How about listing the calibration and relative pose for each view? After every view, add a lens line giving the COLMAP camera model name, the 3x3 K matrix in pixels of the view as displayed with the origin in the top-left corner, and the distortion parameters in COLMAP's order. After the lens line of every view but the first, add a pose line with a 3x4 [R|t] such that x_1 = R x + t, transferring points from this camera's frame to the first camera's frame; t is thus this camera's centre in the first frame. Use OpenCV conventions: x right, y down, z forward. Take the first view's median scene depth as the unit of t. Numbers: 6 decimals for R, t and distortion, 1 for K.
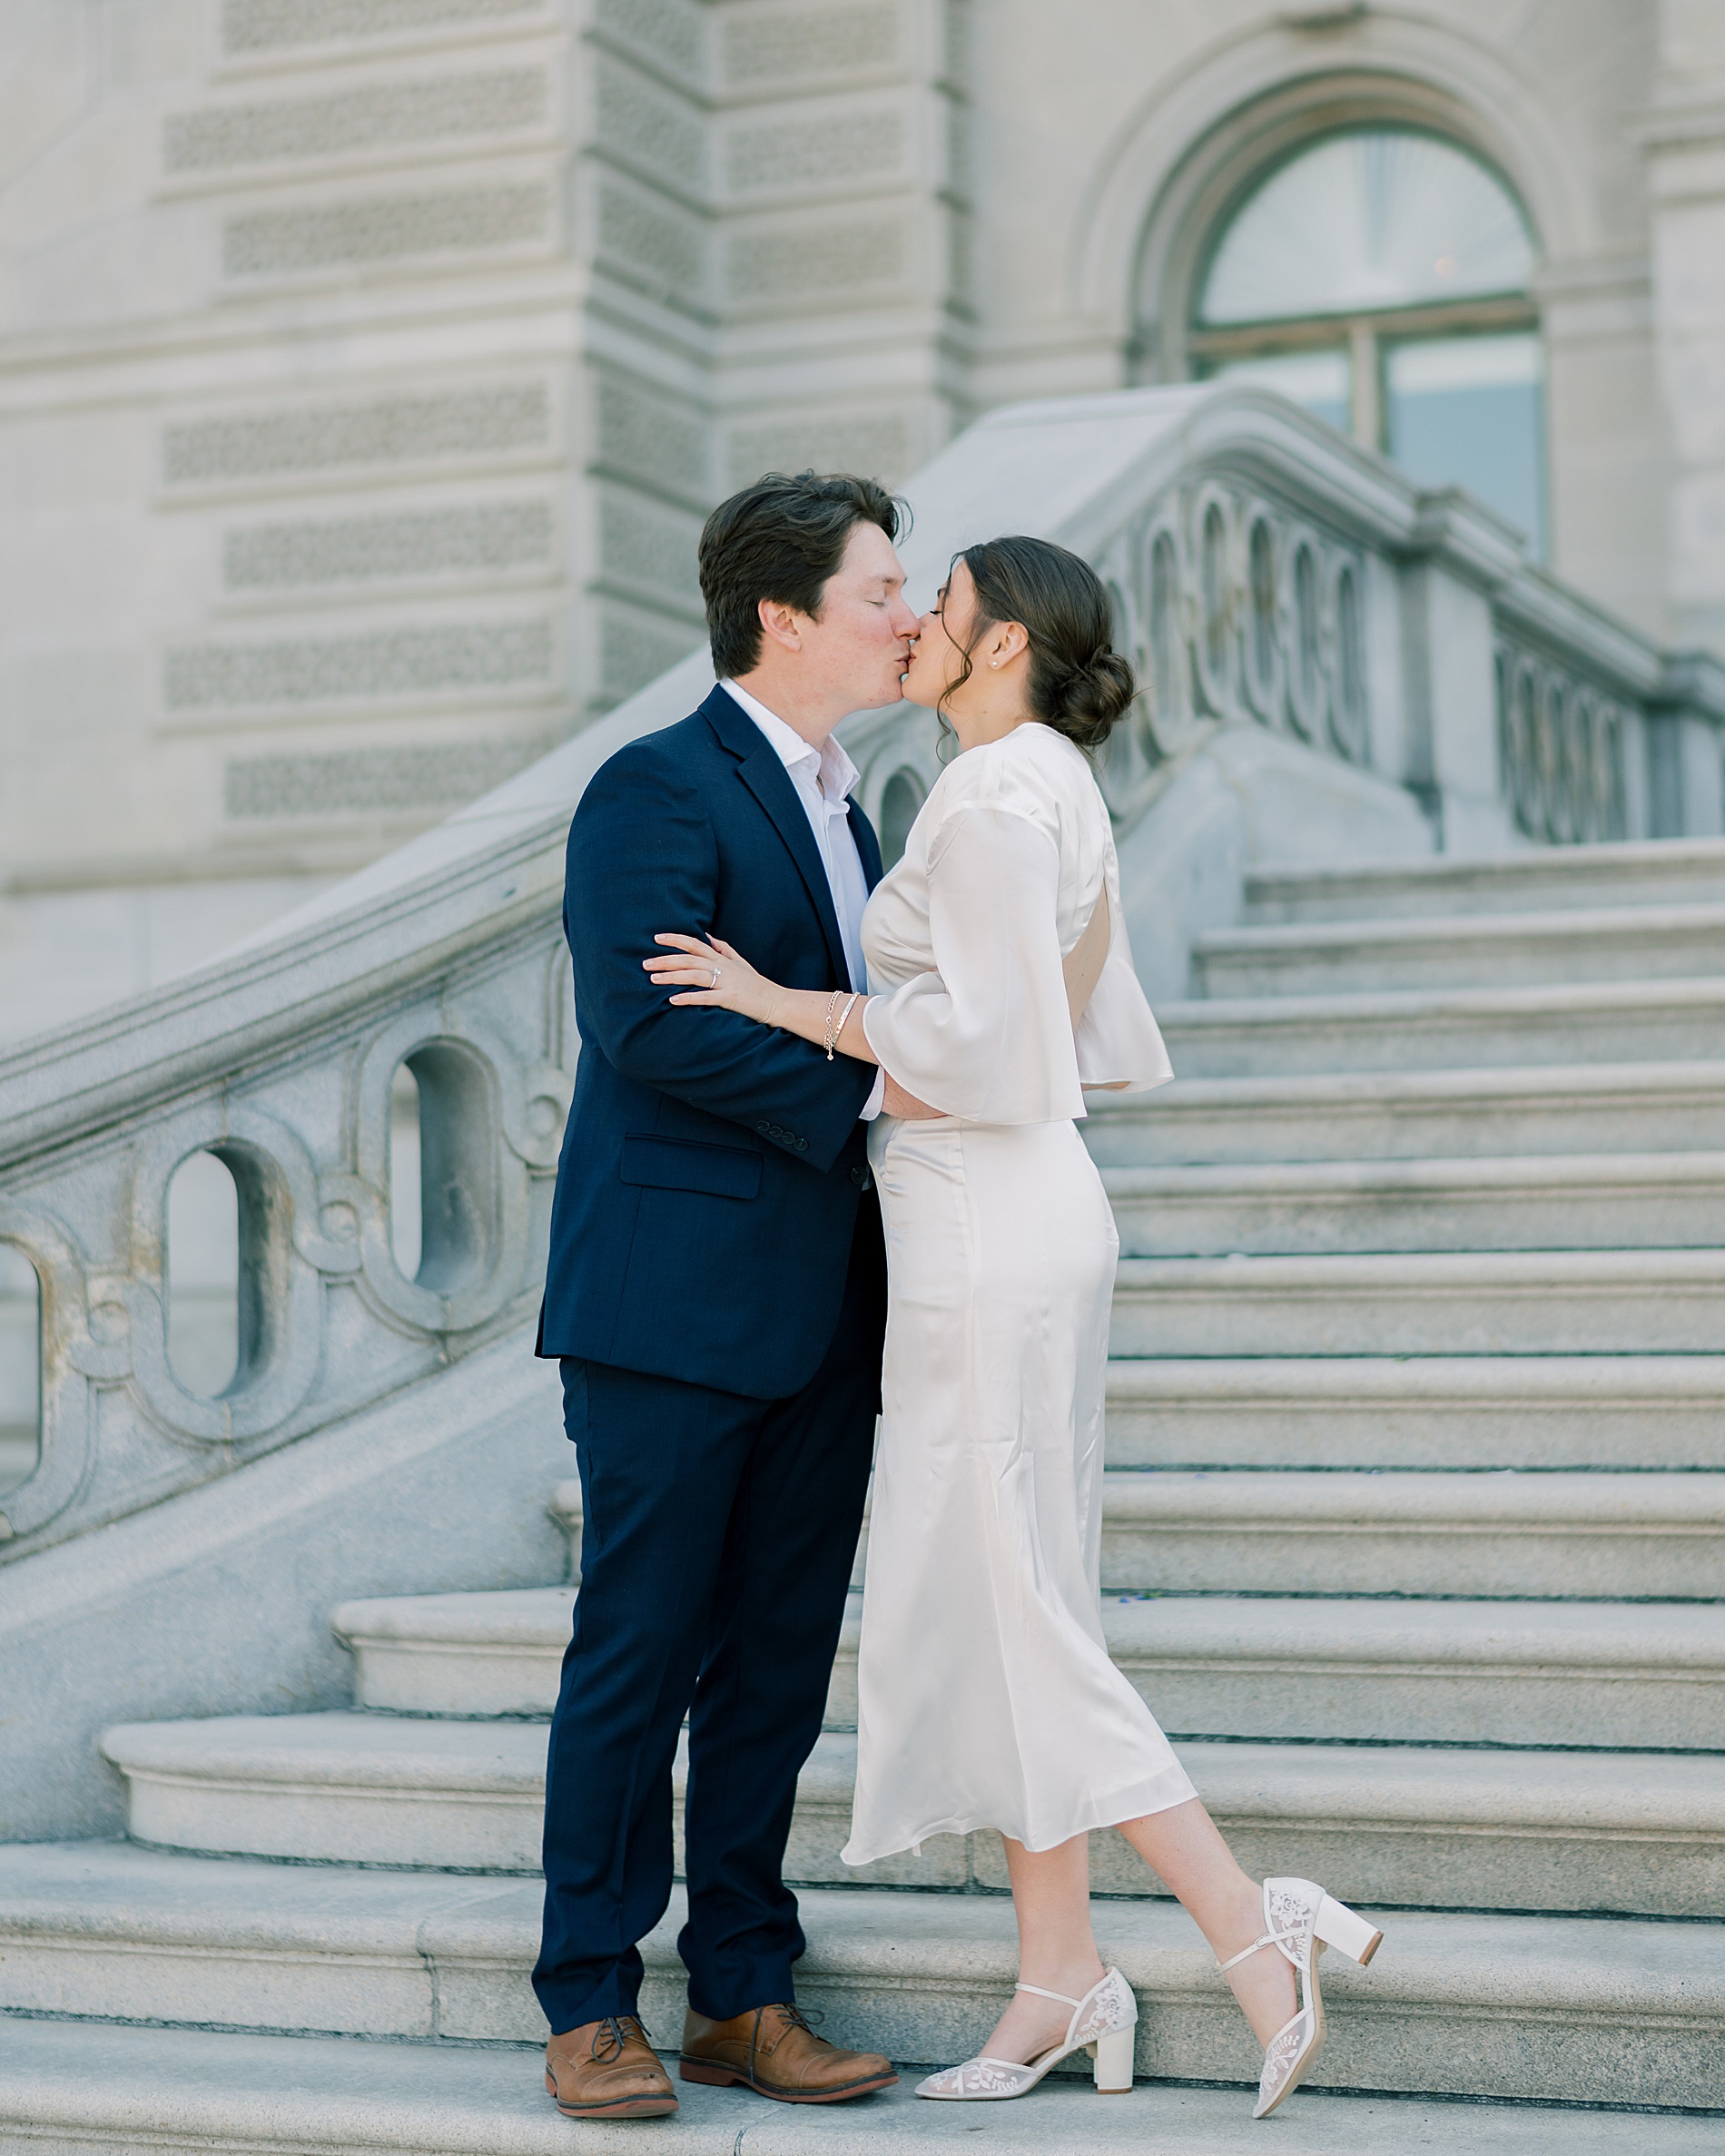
lens RADIAL K [[4405.6, 0, 825.1], [0, 4405.6, 979.5], [0, 0, 1]] dist [0.008132, -0.012013]
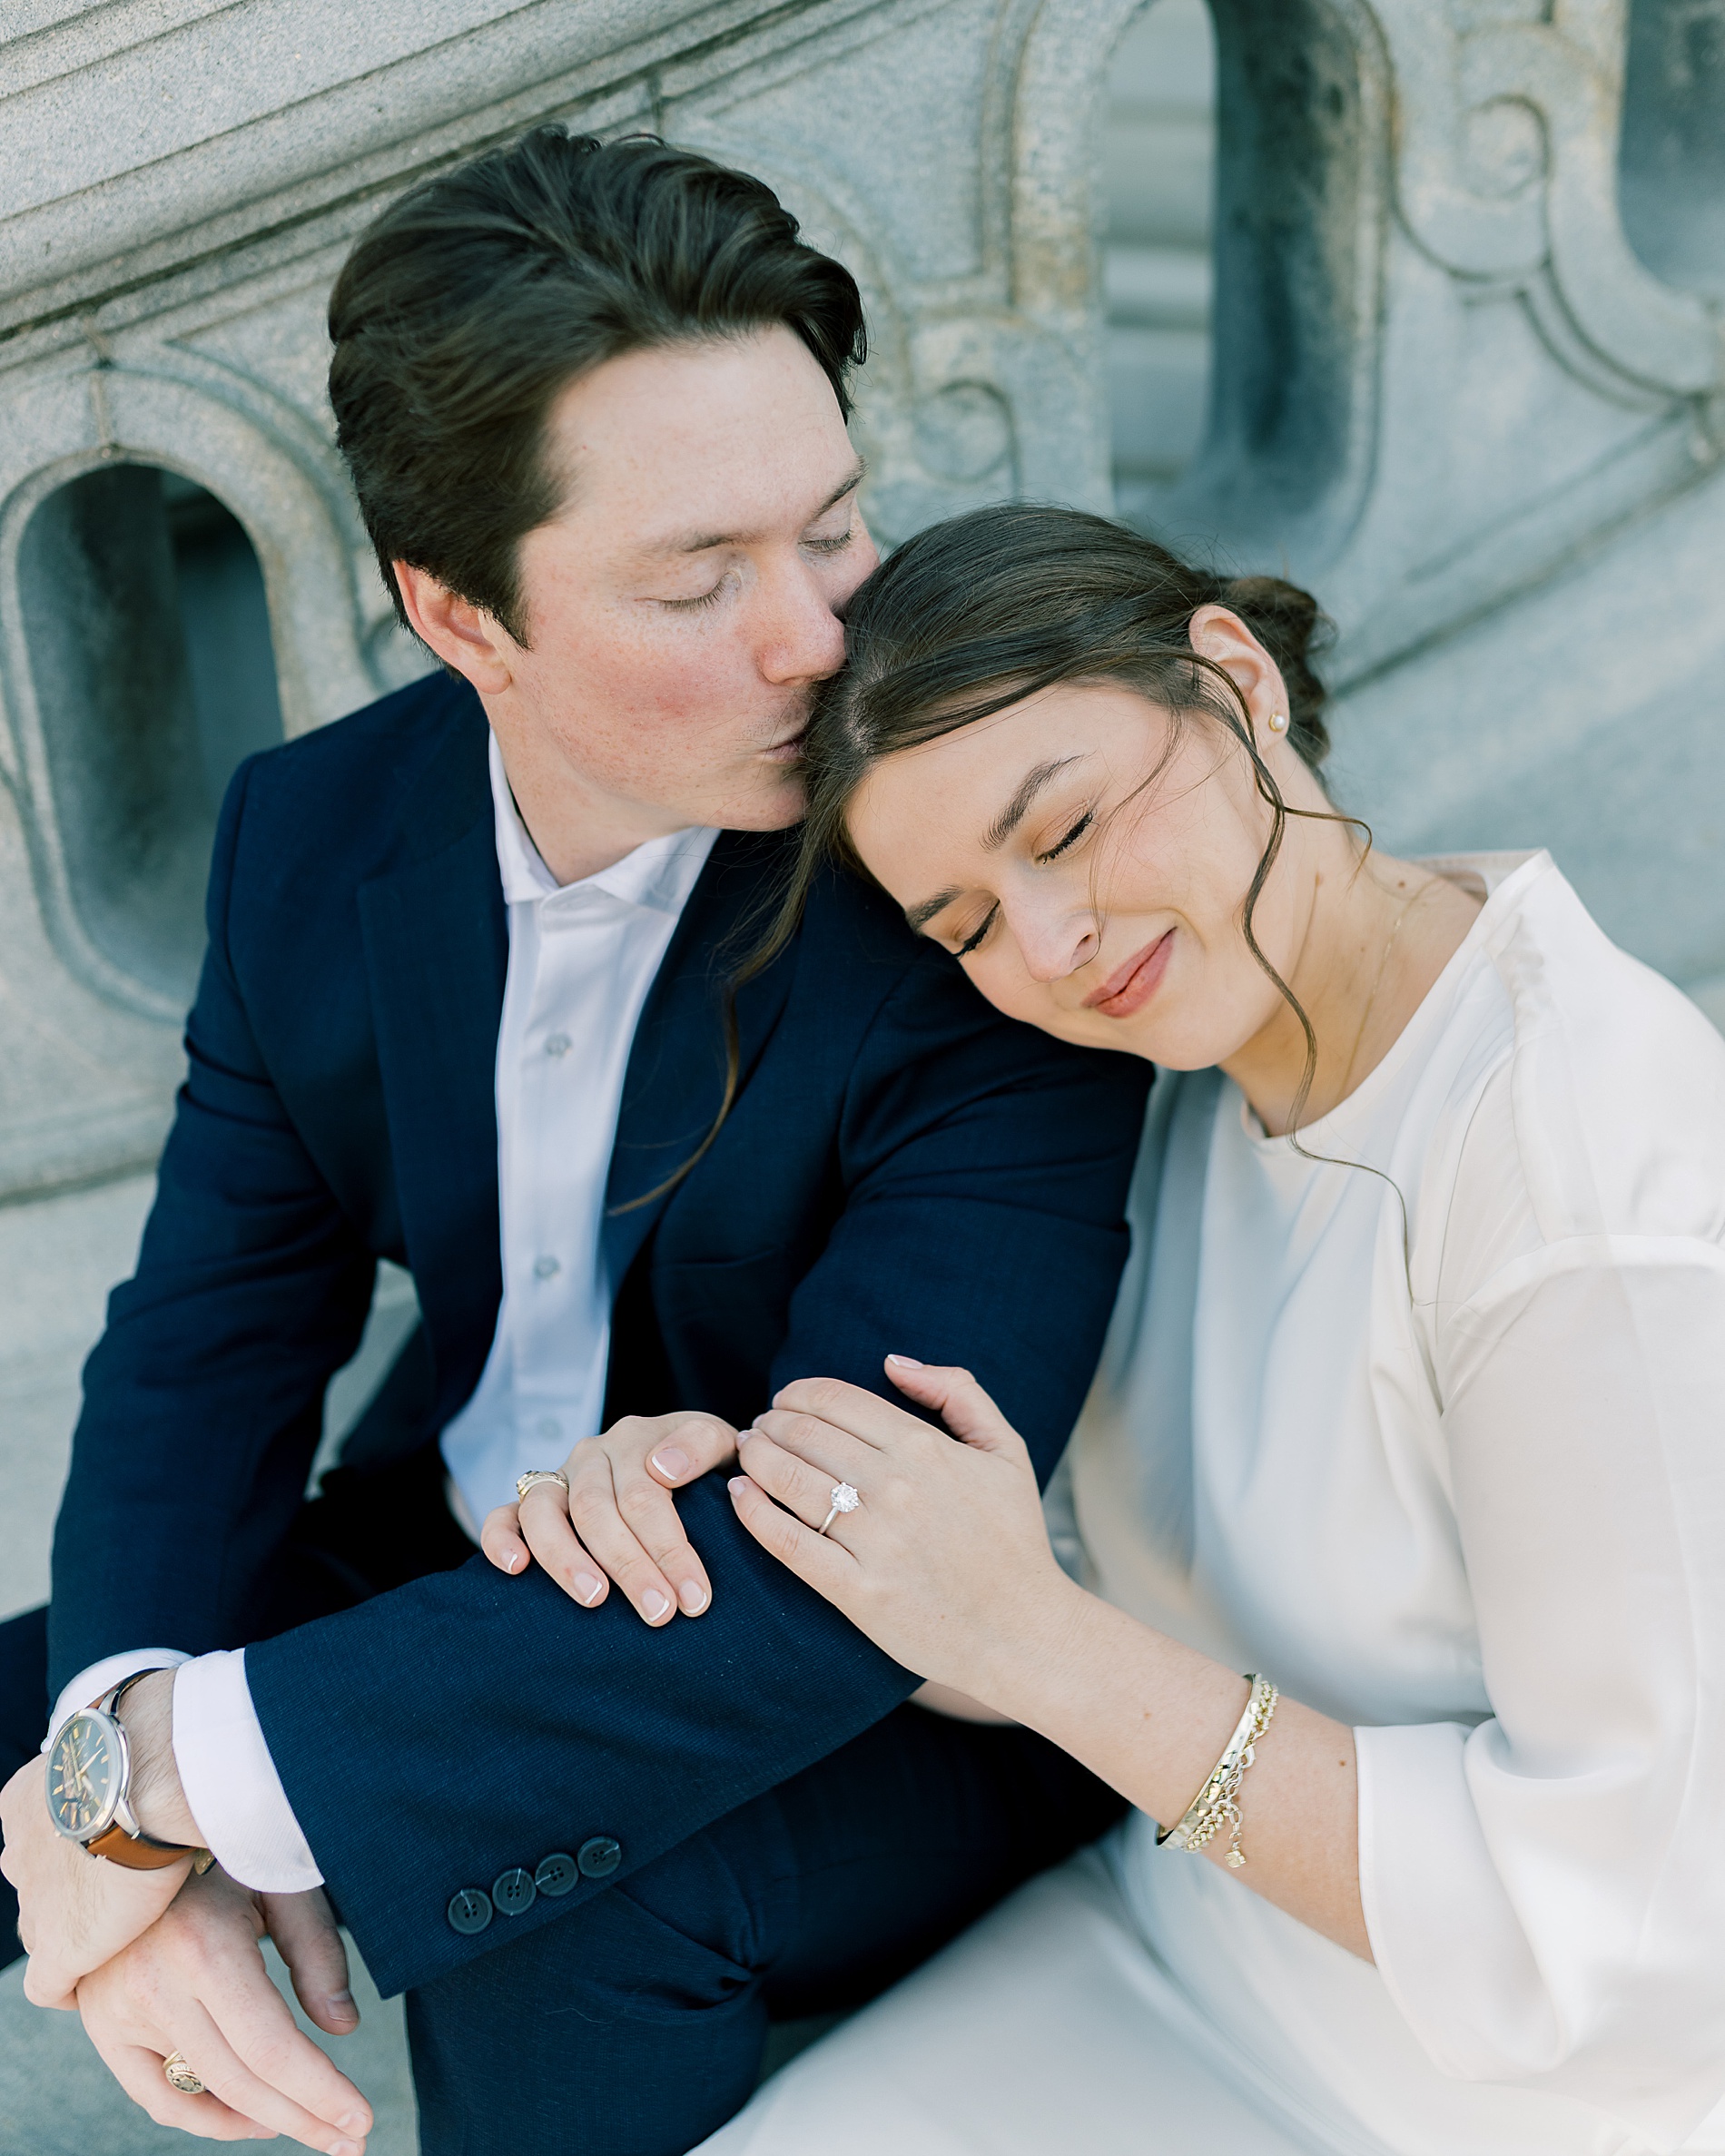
lens RADIAL K [[2540.8, 0, 872.8], [0, 2540.8, 877.4], [0, 0, 1]] dist [-0.001430, -0.001694]
pose [[0.992403, 0.027244, -0.119979, -0.138732], [0.030448, 0.890456, 0.454049, 0.006200], [0.119206, -0.454253, 0.882861, 0.754000]]
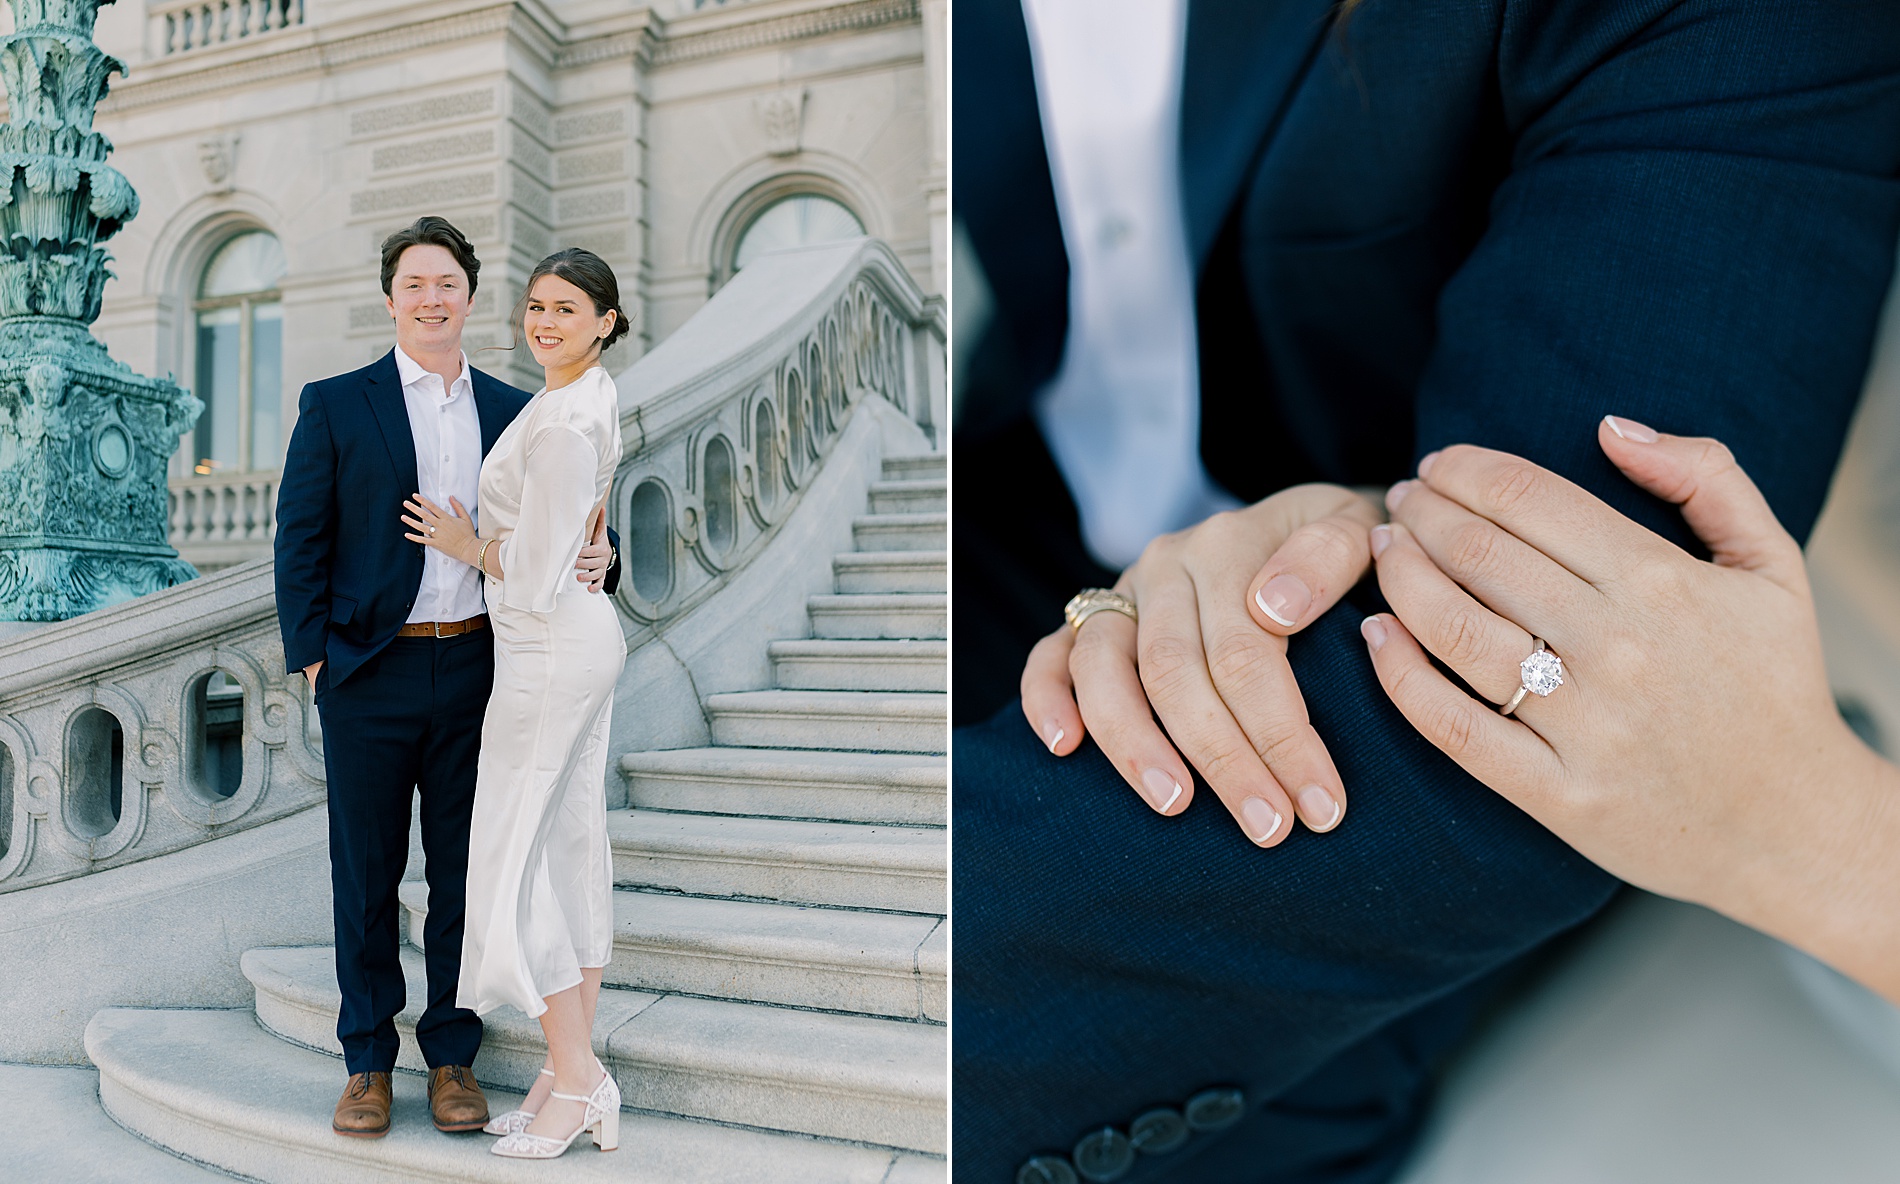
lens RADIAL K [[1462.6, 0, 442.1], [0, 1462.6, 454.0], [0, 0, 1]] dist [-0.006500, 0.002900]
pose [[0.997666, 0.004766, -0.068113, -0.097518], [-0.007812, 0.998978, -0.044519, 0.010808], [0.067831, 0.044947, 0.996684, 0.346084]]
